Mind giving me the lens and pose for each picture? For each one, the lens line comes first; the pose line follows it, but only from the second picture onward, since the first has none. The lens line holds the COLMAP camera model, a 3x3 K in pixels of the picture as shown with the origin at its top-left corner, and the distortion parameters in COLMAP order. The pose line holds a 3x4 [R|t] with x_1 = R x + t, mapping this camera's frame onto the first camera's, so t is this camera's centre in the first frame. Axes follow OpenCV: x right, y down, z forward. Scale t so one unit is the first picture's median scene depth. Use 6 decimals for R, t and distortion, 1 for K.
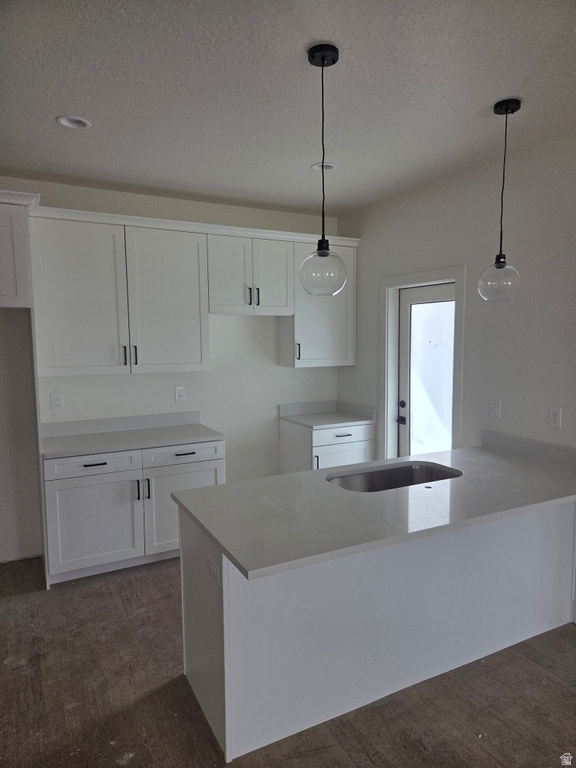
lens RADIAL K [[511.6, 0, 290.8], [0, 511.6, 384.2], [0, 0, 1]] dist [0.062213, -0.050786]
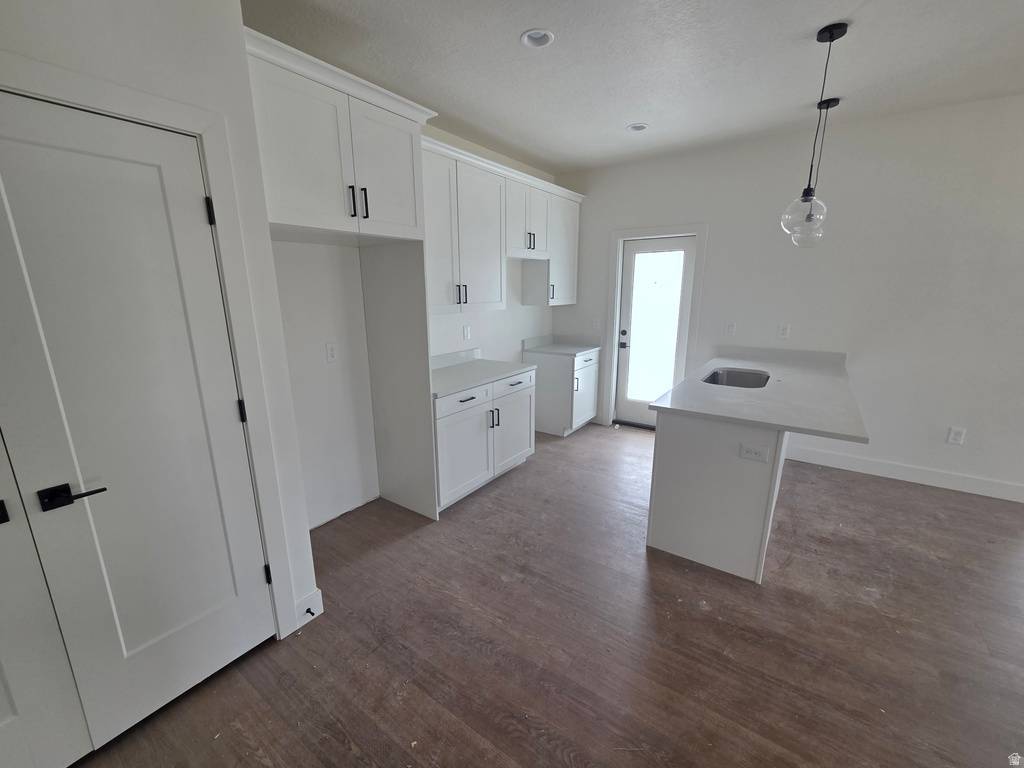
lens RADIAL K [[422.4, 0, 509.6], [0, 422.4, 388.6], [0, 0, 1]] dist [-0.004178, -0.000197]
pose [[0.901559, -0.103325, 0.420138, -0.611636], [0.045699, 0.988374, 0.145009, 0.013324], [-0.430236, -0.111534, 0.895800, 0.185560]]
